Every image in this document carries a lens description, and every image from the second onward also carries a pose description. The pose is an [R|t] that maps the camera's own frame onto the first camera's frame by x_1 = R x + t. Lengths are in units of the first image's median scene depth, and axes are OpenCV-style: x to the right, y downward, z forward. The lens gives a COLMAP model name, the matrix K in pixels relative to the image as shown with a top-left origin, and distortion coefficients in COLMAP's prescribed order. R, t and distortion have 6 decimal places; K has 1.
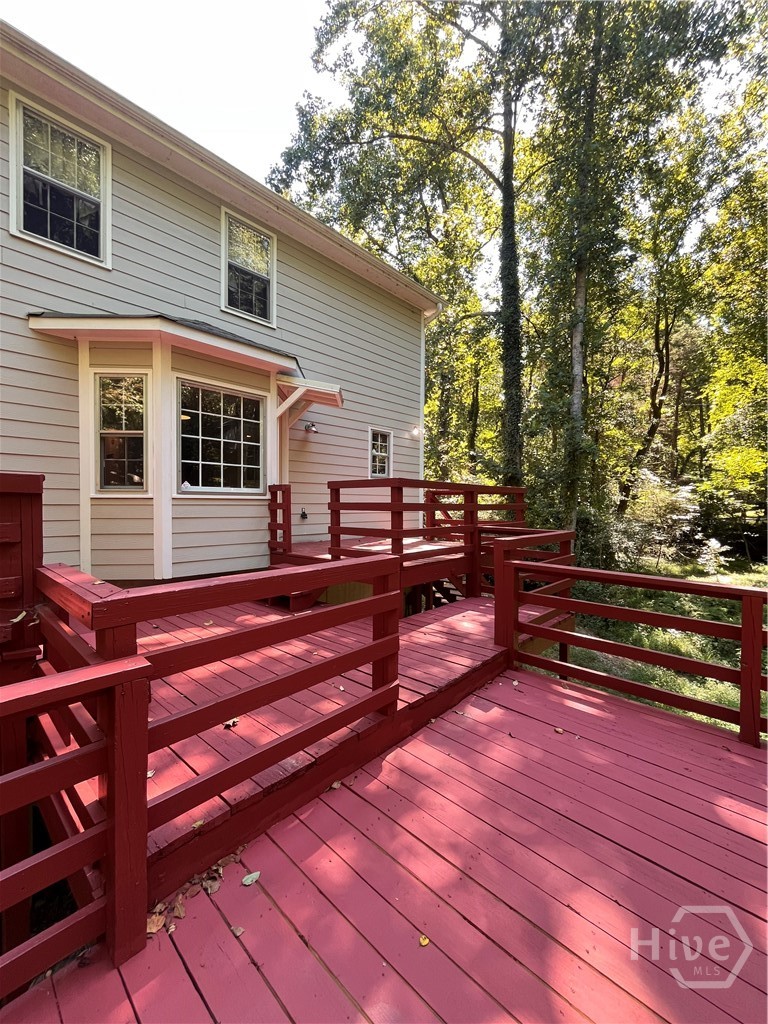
lens RADIAL K [[416.7, 0, 383.8], [0, 416.7, 509.8], [0, 0, 1]] dist [-0.000736, -0.000197]
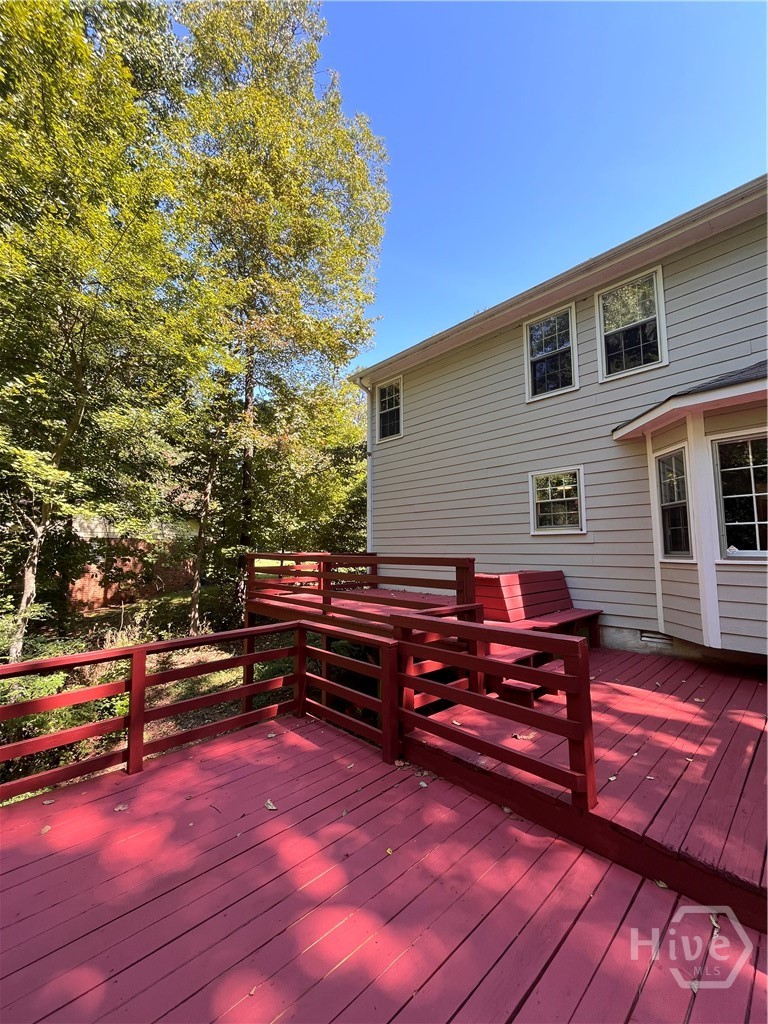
lens RADIAL K [[416.7, 0, 383.6], [0, 416.7, 511.0], [0, 0, 1]] dist [-0.000736, -0.000197]
pose [[-0.070875, -0.104795, -0.991965, 0.532687], [-0.024183, 0.994354, -0.103320, -0.032698], [0.997192, 0.016666, -0.073009, 0.313684]]
